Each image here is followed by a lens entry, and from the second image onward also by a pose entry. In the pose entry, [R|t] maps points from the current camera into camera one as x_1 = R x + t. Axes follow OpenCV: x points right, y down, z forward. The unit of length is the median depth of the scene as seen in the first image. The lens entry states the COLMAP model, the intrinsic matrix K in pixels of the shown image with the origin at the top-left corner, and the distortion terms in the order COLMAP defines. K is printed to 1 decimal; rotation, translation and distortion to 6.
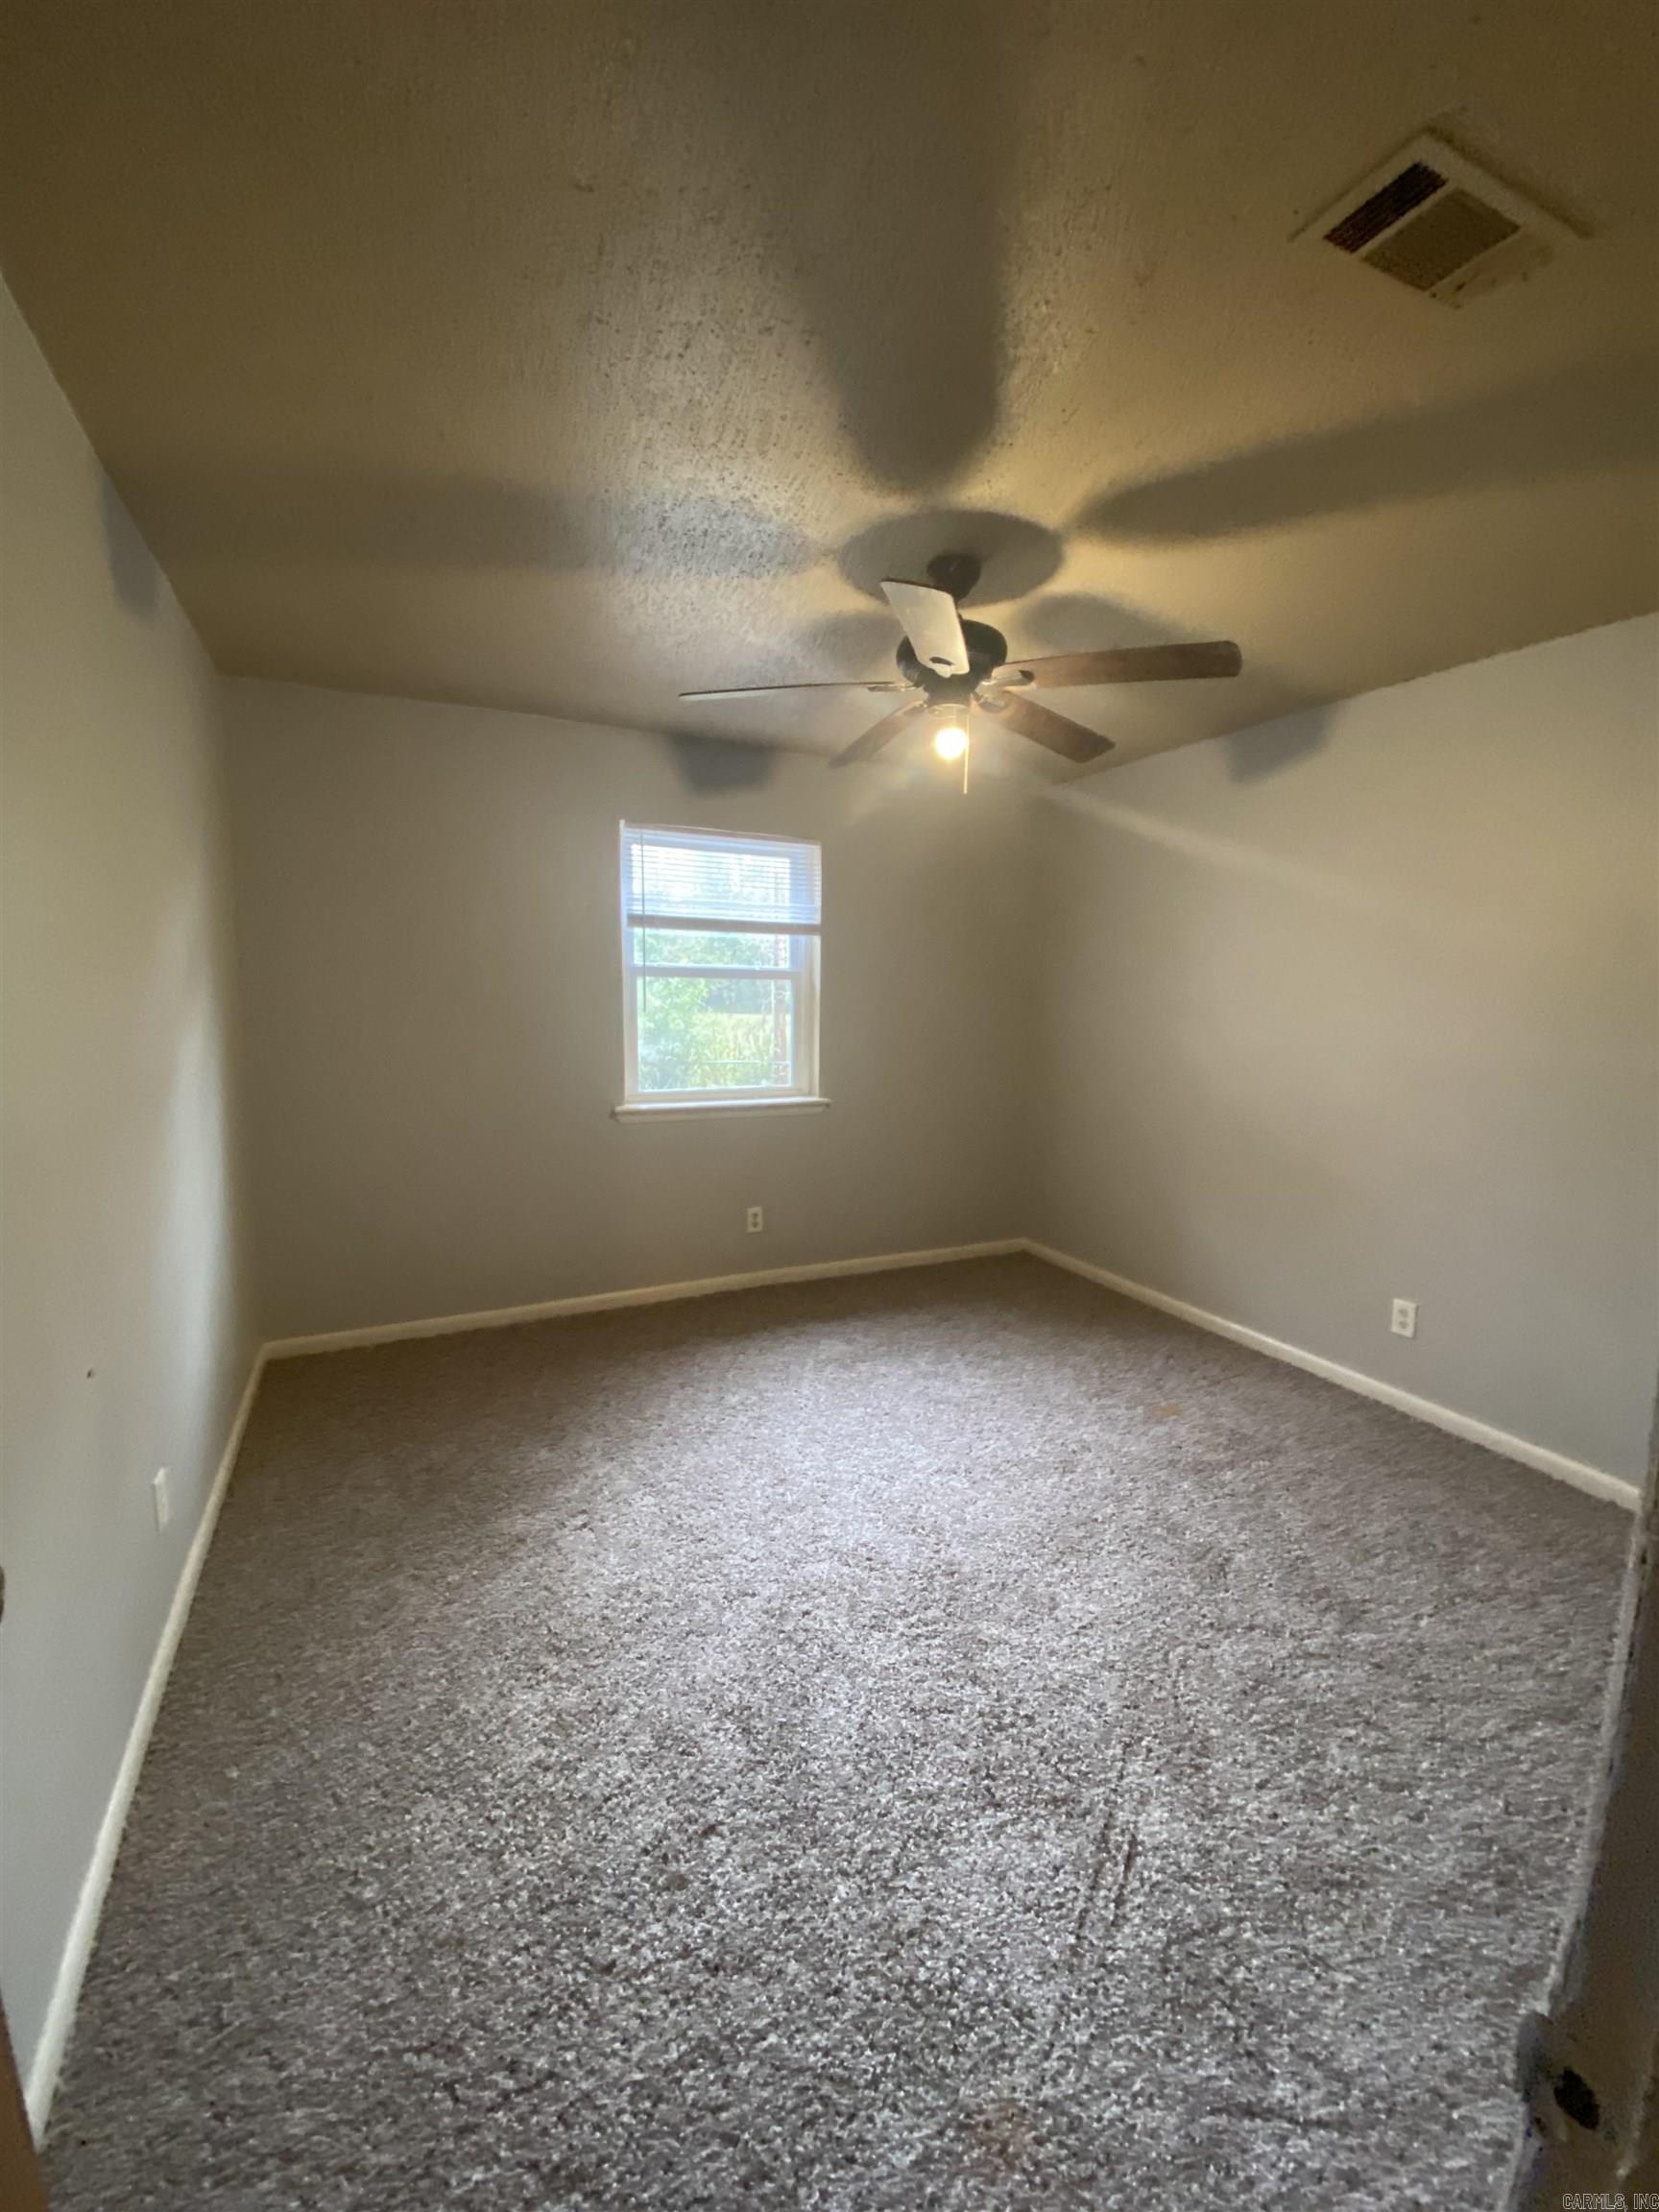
lens RADIAL K [[910.1, 0, 829.5], [0, 910.1, 1106.0], [0, 0, 1]] dist [-0.001309, -0.000010]
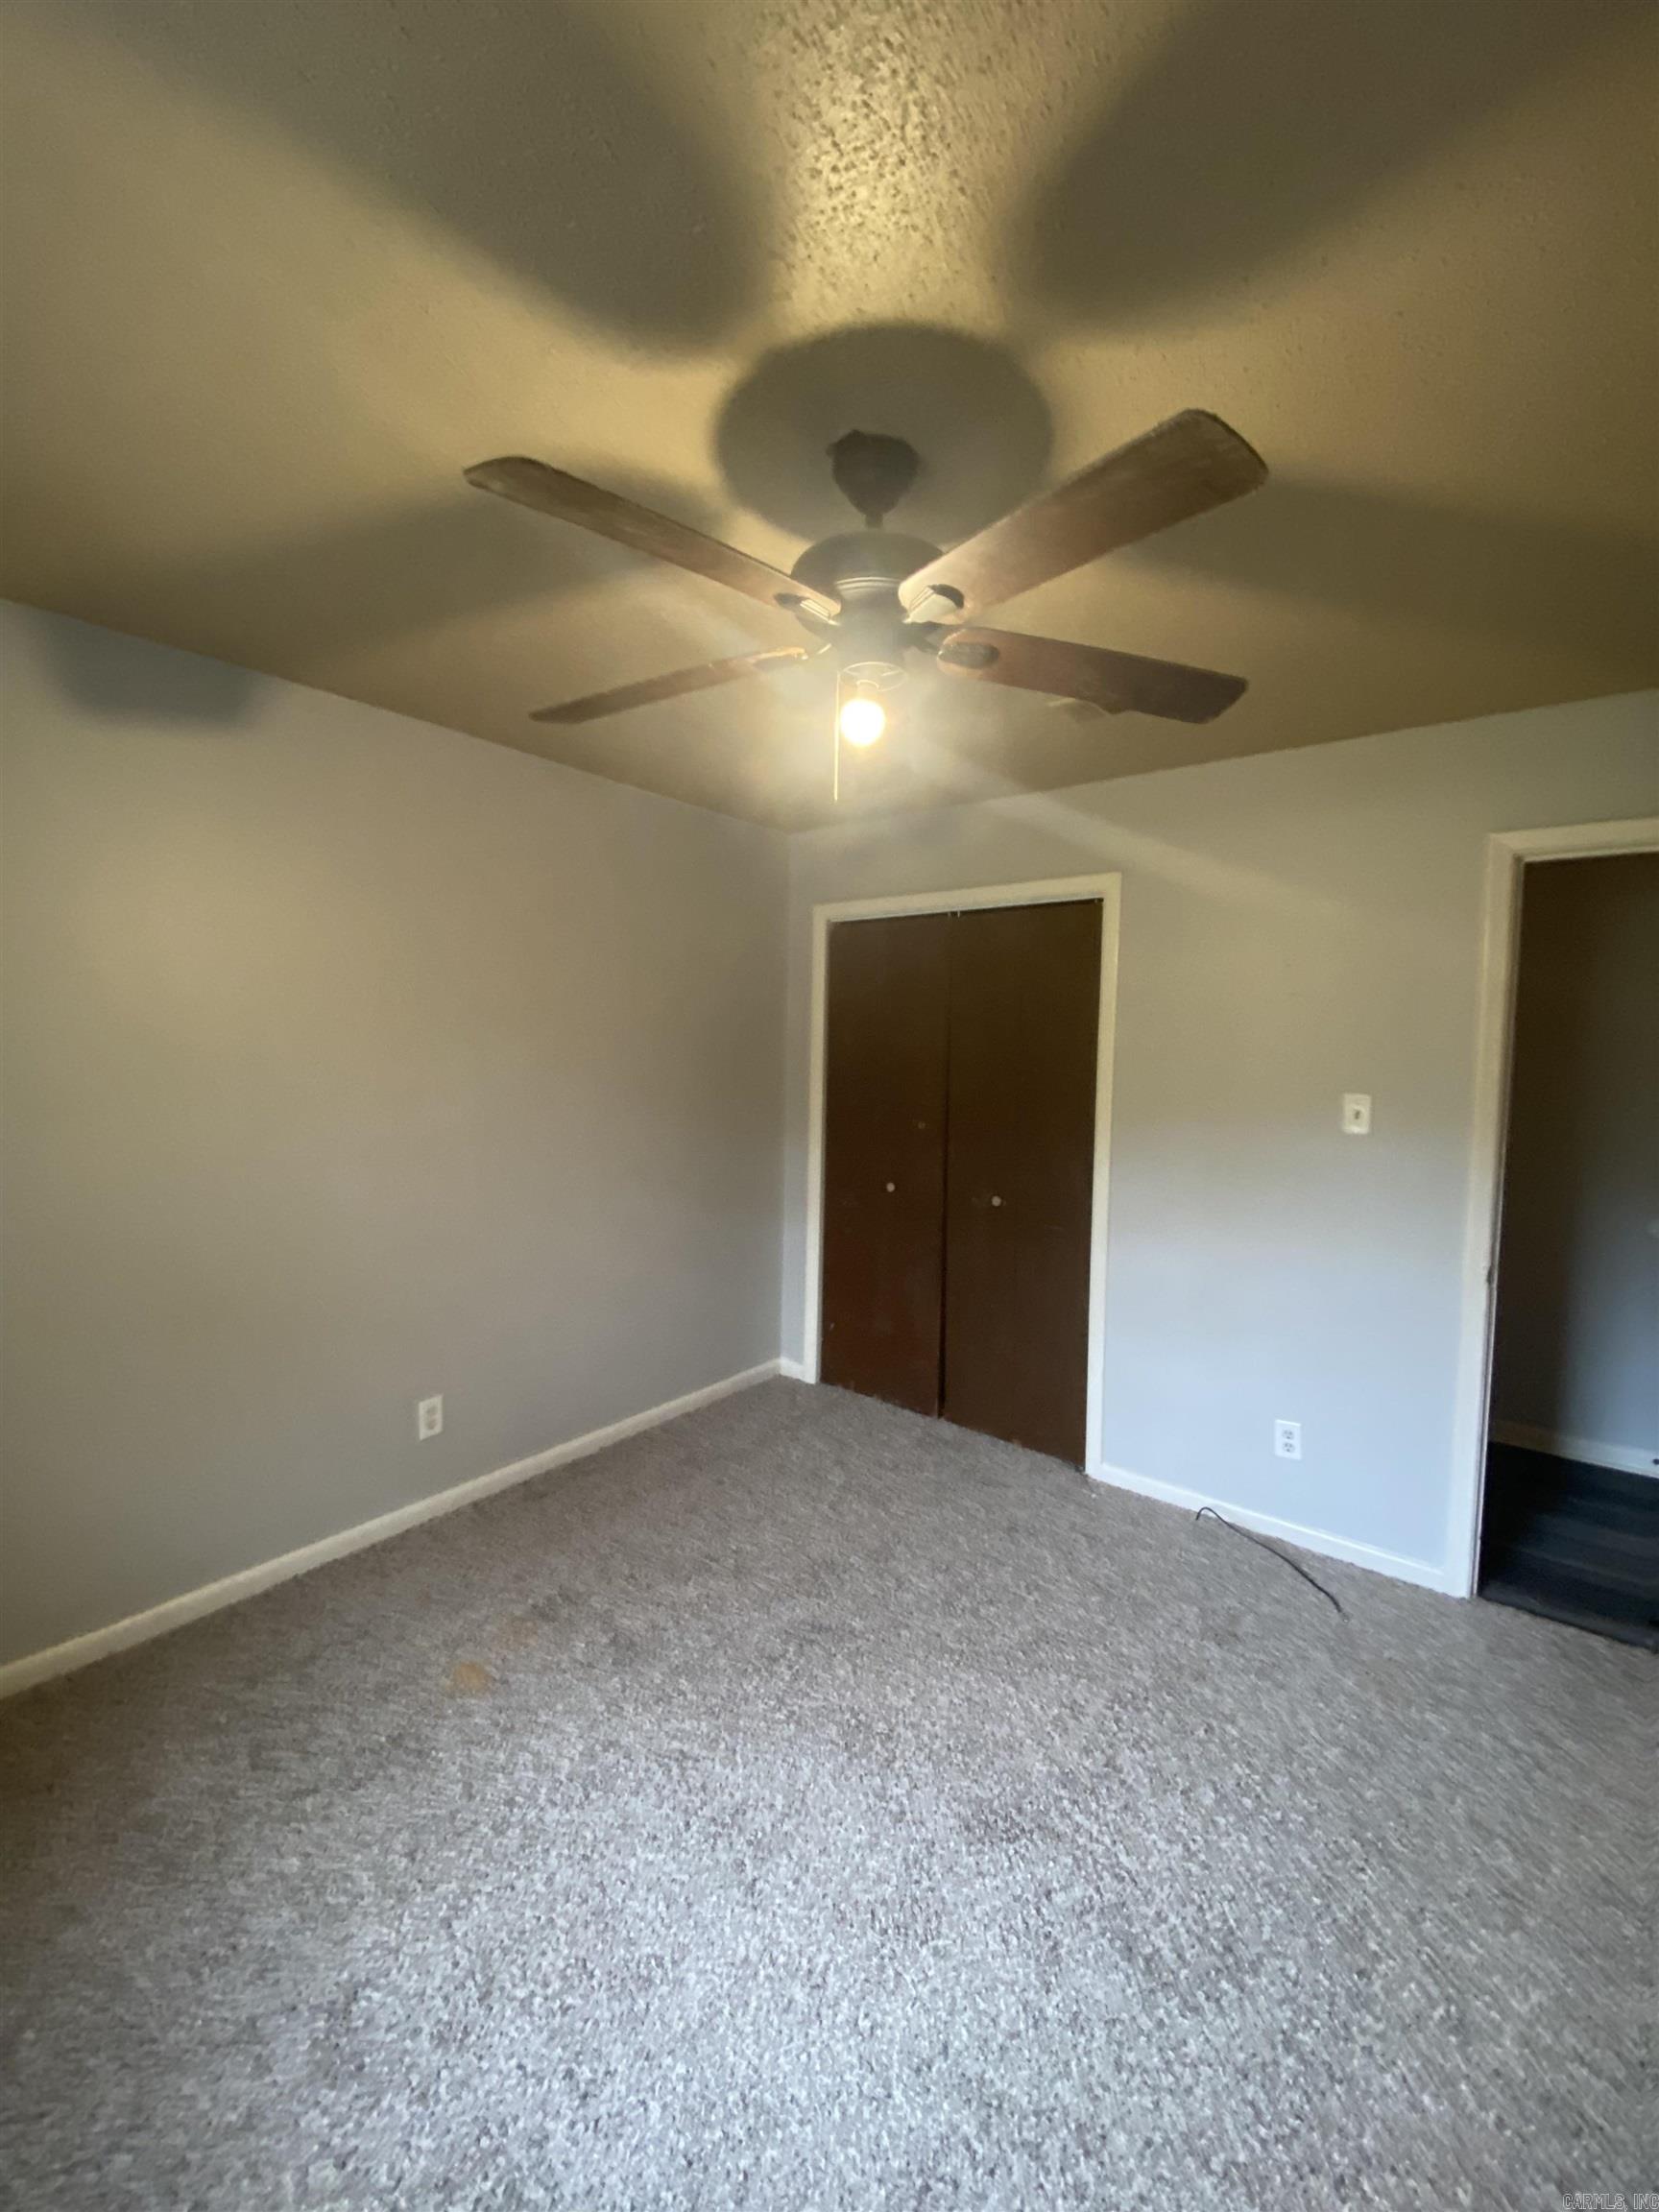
lens RADIAL K [[910.1, 0, 829.5], [0, 910.1, 1106.0], [0, 0, 1]] dist [-0.001309, -0.000010]
pose [[-0.439708, -0.088733, 0.893747, -0.357693], [0.086467, 0.986303, 0.140463, -0.180916], [-0.893969, 0.139042, -0.426013, 1.049205]]
